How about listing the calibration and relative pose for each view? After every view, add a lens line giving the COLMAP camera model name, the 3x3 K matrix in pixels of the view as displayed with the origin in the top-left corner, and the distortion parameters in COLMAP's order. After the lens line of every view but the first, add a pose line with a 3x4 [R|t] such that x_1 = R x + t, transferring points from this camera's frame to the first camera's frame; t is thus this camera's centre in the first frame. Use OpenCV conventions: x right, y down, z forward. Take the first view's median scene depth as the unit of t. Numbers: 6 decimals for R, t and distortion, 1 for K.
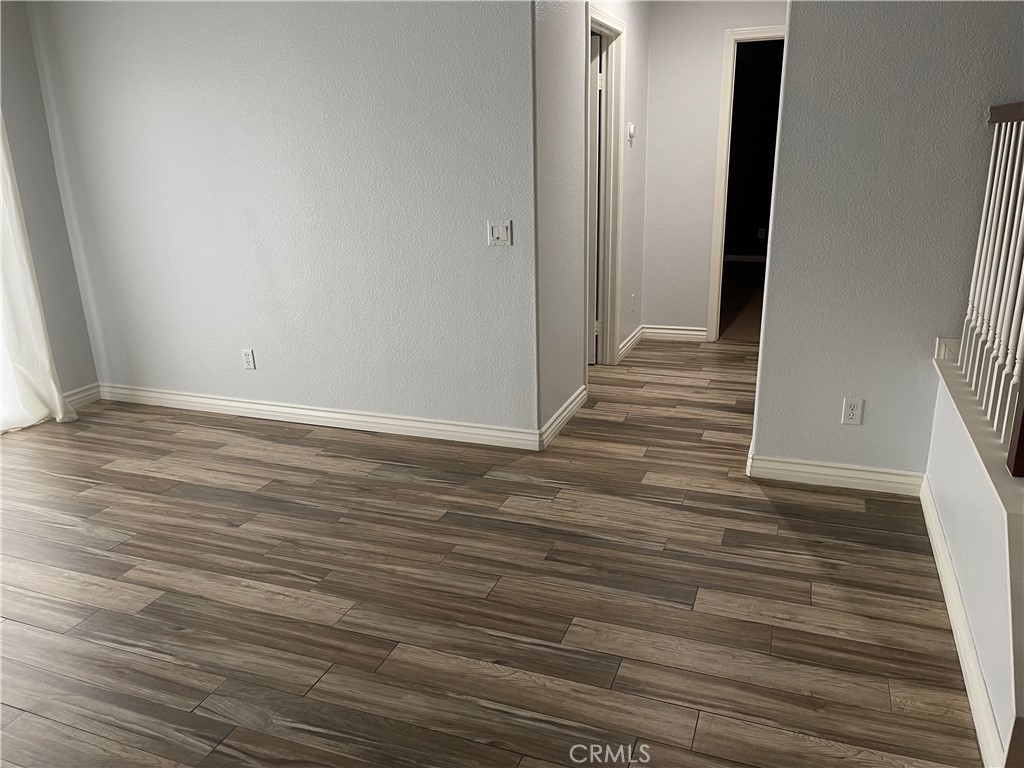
lens RADIAL K [[772.2, 0, 514.7], [0, 772.2, 388.0], [0, 0, 1]] dist [0.055957, -0.066005]
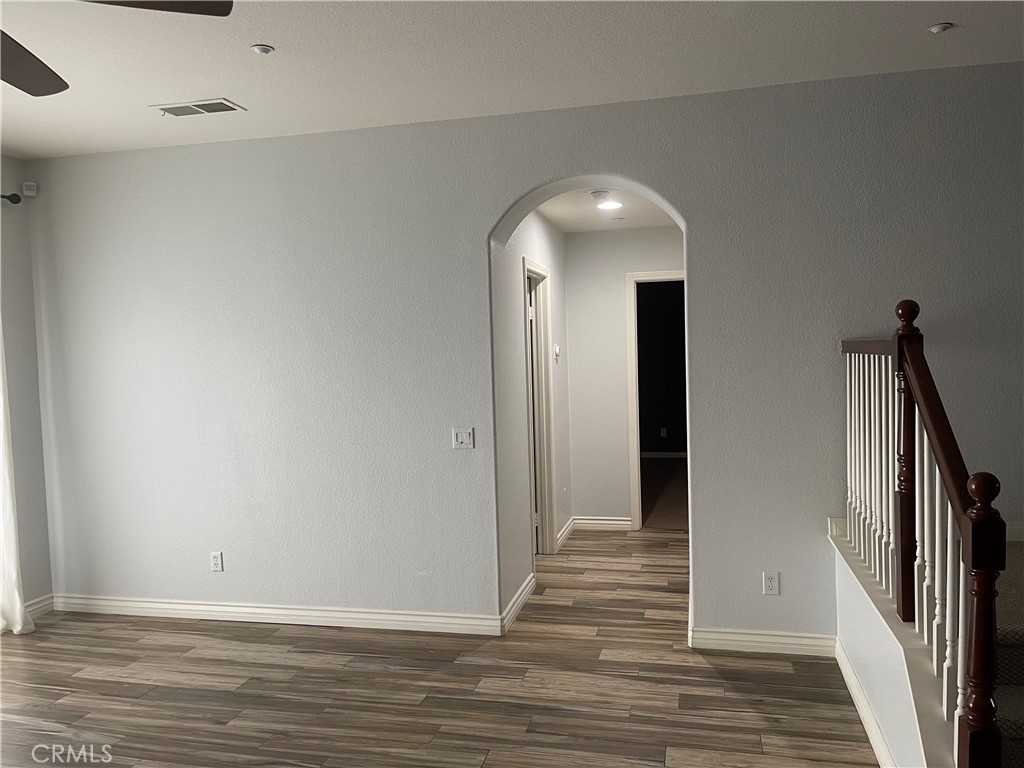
lens RADIAL K [[772.2, 0, 514.3], [0, 772.2, 372.9], [0, 0, 1]] dist [0.055957, -0.066005]
pose [[0.991878, -0.009182, 0.126862, -0.093746], [0.043287, 0.962225, -0.268793, 0.022830], [-0.119601, 0.272101, 0.954807, -0.158063]]
